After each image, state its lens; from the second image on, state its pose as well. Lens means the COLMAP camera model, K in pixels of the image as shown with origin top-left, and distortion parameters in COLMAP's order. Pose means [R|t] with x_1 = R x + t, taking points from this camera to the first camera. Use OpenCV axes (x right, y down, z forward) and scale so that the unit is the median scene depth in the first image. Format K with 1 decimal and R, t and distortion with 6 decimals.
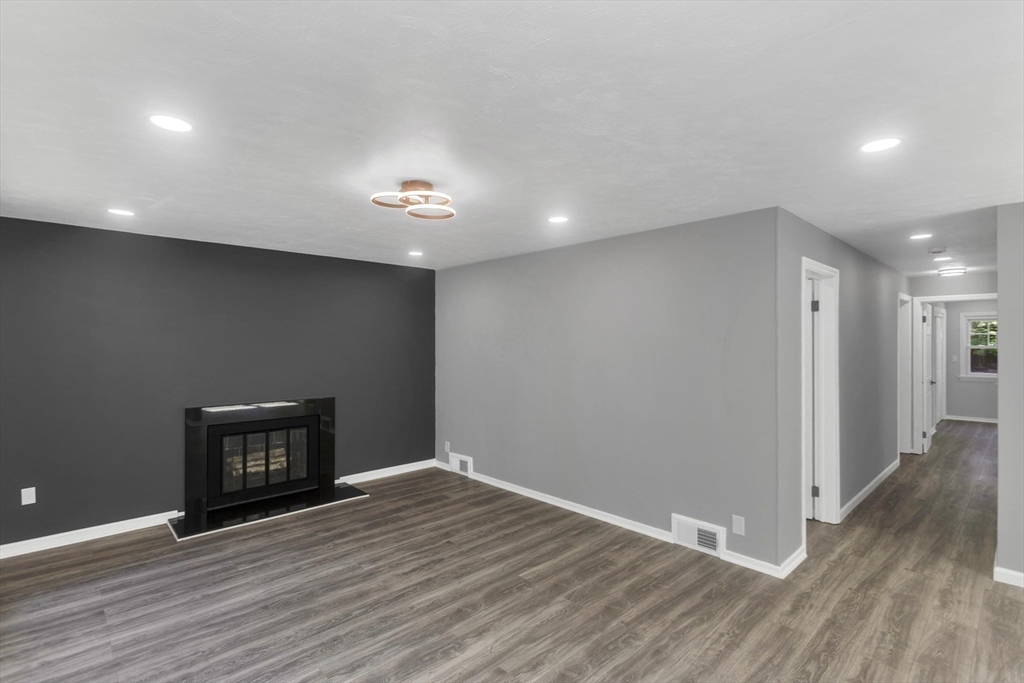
lens RADIAL K [[484.5, 0, 512.4], [0, 484.5, 345.8], [0, 0, 1]] dist [0.001610, 0.000681]
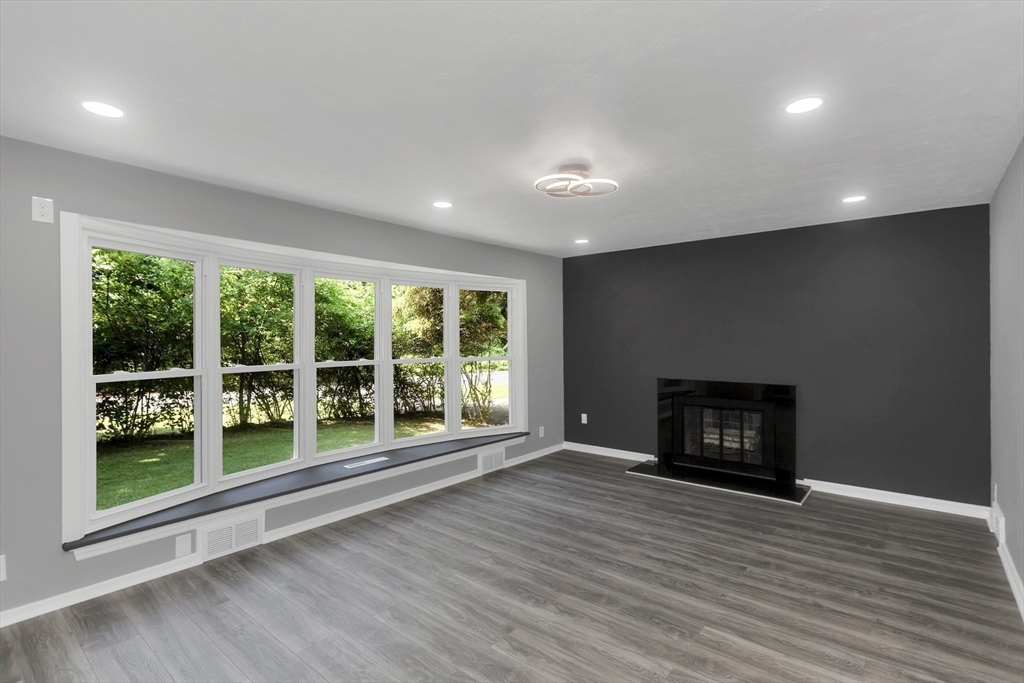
lens RADIAL K [[484.5, 0, 513.0], [0, 484.5, 336.2], [0, 0, 1]] dist [0.001610, 0.000681]
pose [[0.121717, -0.006256, -0.992545, 0.620247], [-0.002215, 0.999976, -0.006574, 0.039114], [0.992562, 0.002998, 0.121700, 0.552534]]
